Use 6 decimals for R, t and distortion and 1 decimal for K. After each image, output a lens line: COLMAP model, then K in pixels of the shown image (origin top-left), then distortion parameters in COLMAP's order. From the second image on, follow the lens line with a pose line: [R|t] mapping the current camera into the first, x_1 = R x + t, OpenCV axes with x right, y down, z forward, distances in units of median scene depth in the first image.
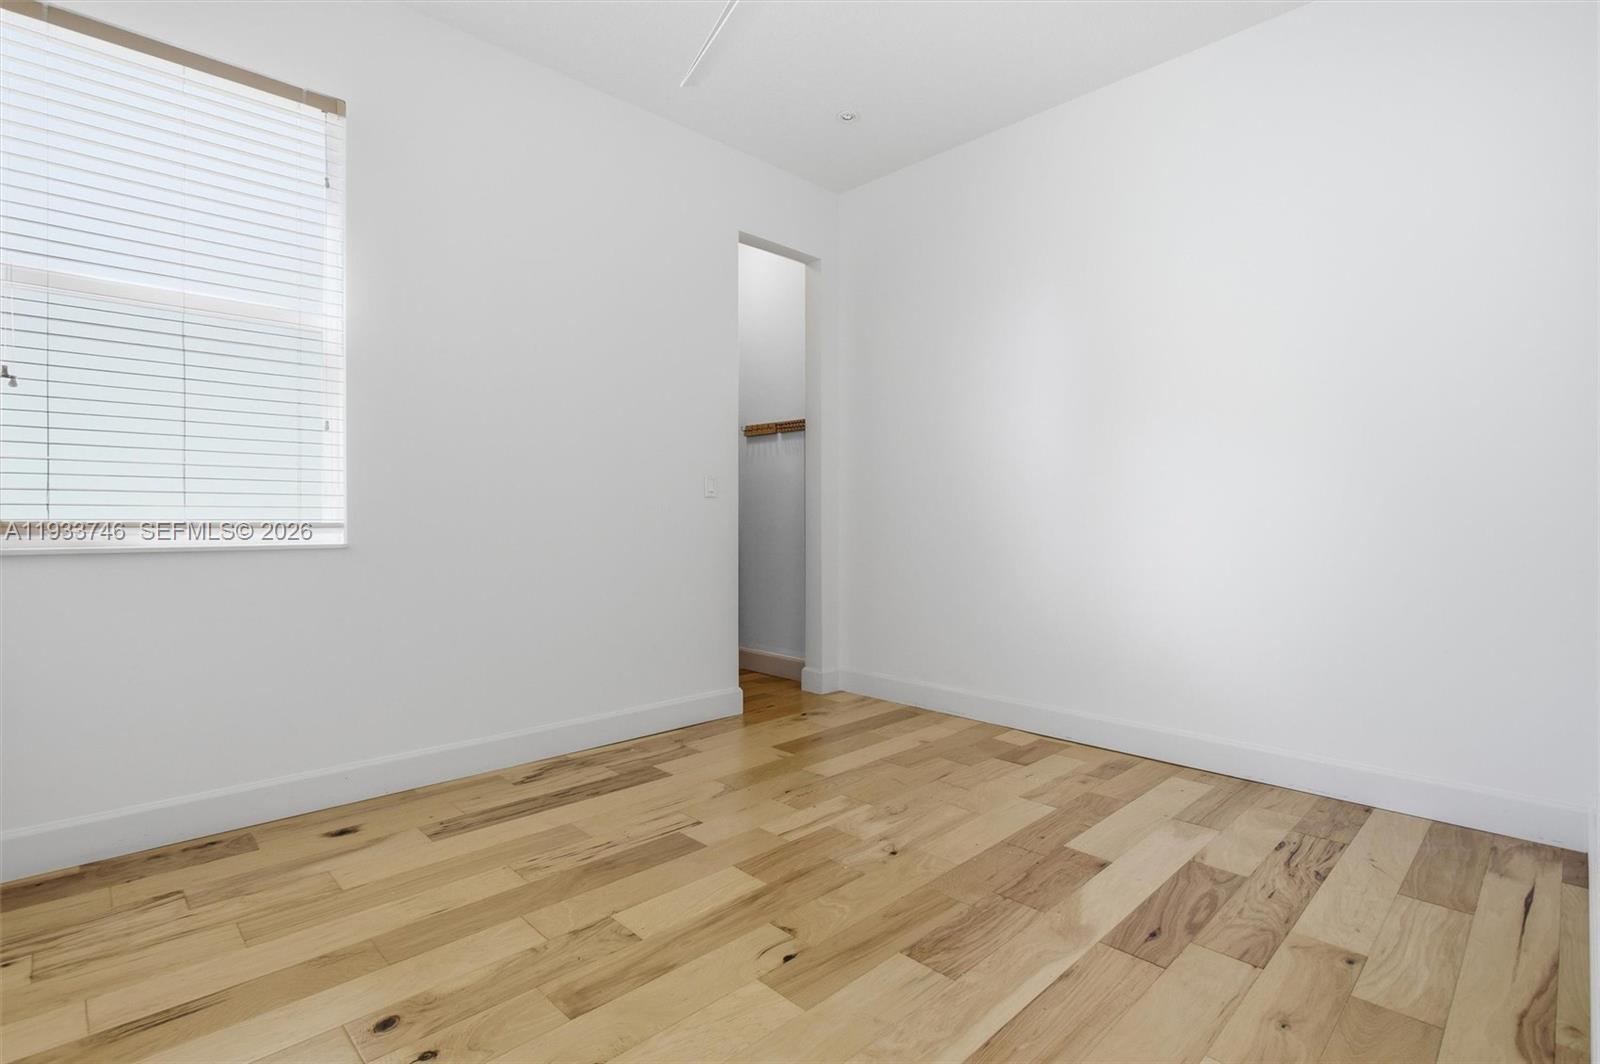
lens RADIAL K [[765.8, 0, 799.2], [0, 765.8, 531.2], [0, 0, 1]] dist [-0.007929, 0.002307]
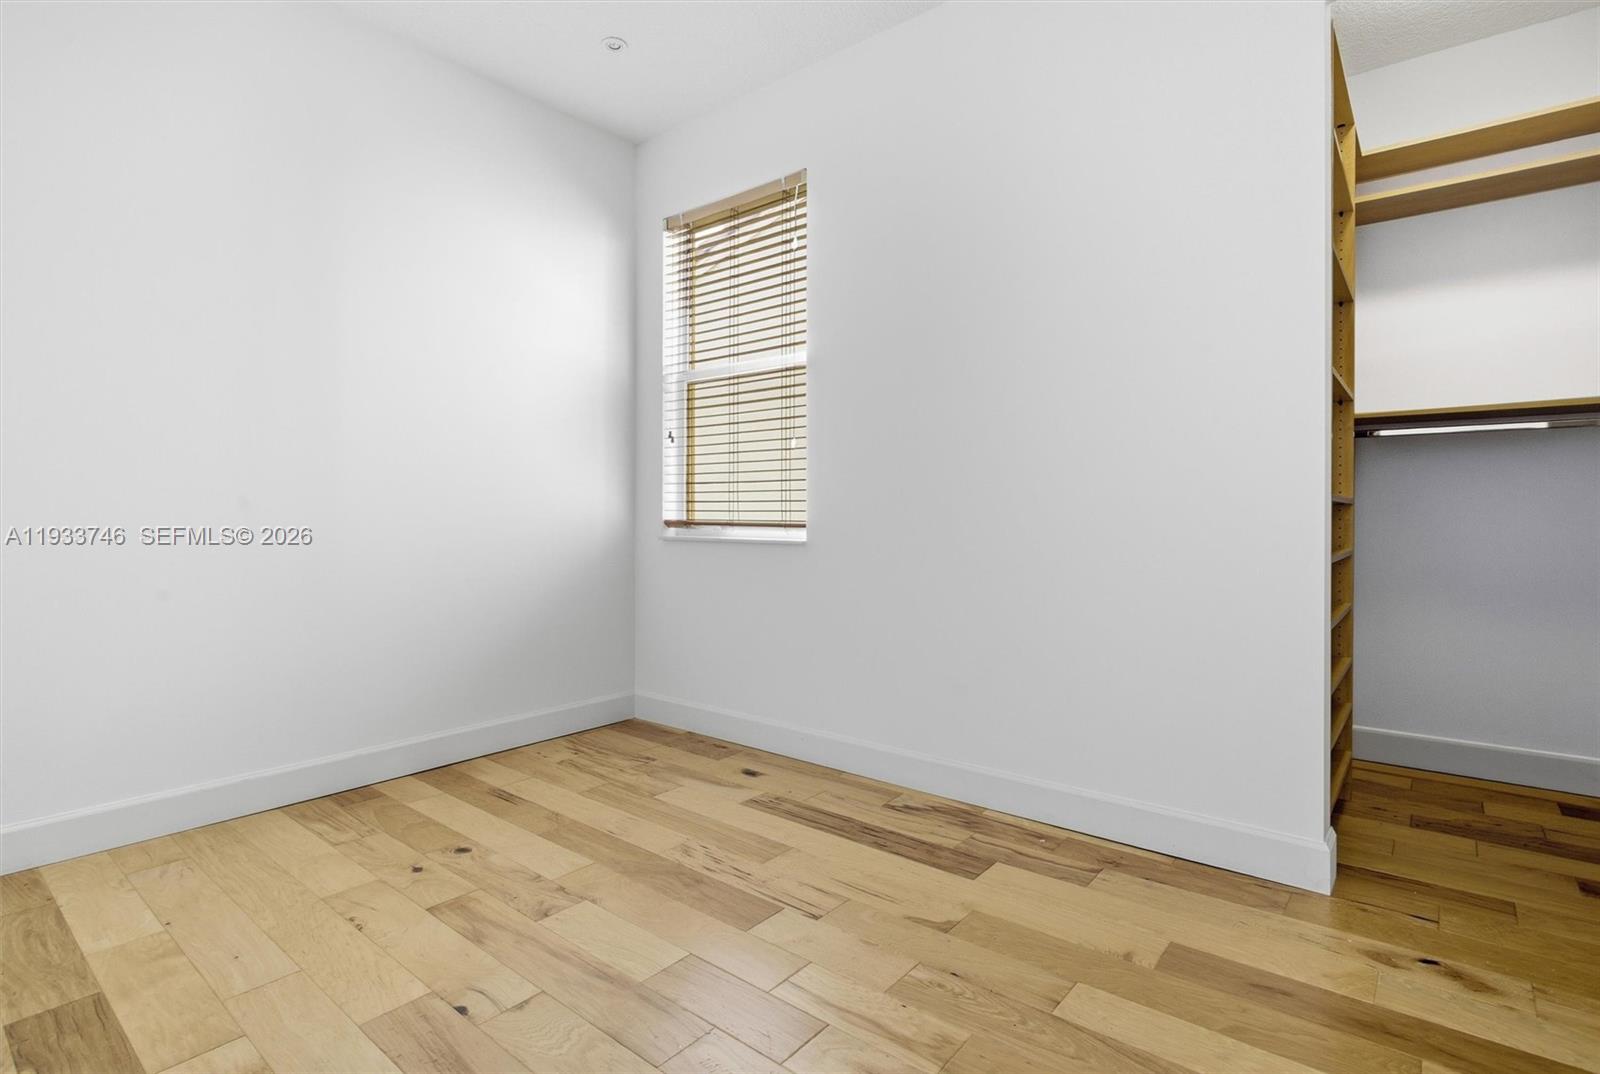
lens RADIAL K [[798.6, 0, 799.3], [0, 798.6, 526.9], [0, 0, 1]] dist [-0.010318, 0.000270]
pose [[0.093656, 0.008448, -0.995569, 0.664181], [-0.019912, 0.999780, 0.006611, -0.013053], [0.995406, 0.019205, 0.093803, 0.914147]]
